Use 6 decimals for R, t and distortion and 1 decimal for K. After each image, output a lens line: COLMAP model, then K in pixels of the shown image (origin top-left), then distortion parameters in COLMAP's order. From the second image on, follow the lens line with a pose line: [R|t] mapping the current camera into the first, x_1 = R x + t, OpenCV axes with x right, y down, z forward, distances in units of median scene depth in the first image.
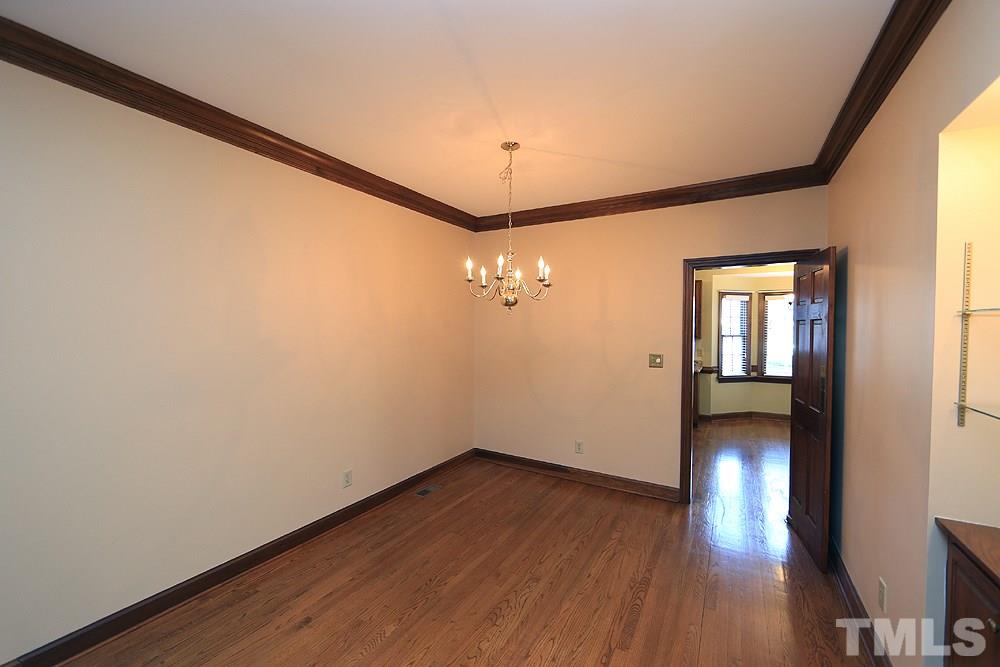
lens RADIAL K [[394.7, 0, 500.0], [0, 394.7, 333.5], [0, 0, 1]] dist [-0.011088, 0.000647]
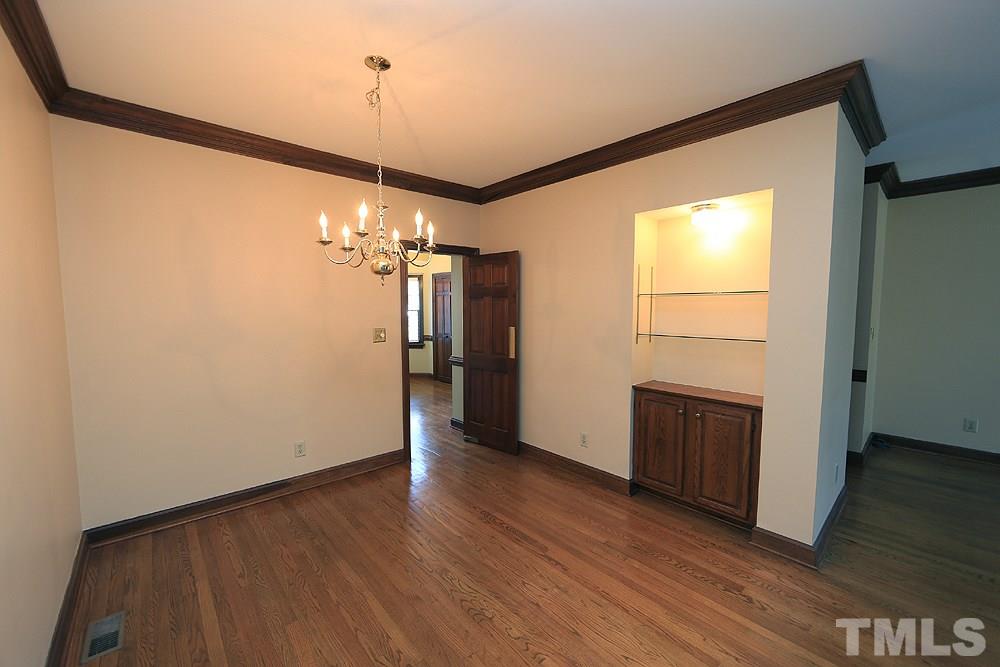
lens RADIAL K [[394.7, 0, 500.0], [0, 394.7, 333.5], [0, 0, 1]] dist [-0.011088, 0.000647]
pose [[0.306434, -0.074865, 0.948943, -0.576791], [0.022375, 0.997193, 0.071447, -0.002193], [-0.951629, -0.000661, 0.307249, 0.472428]]
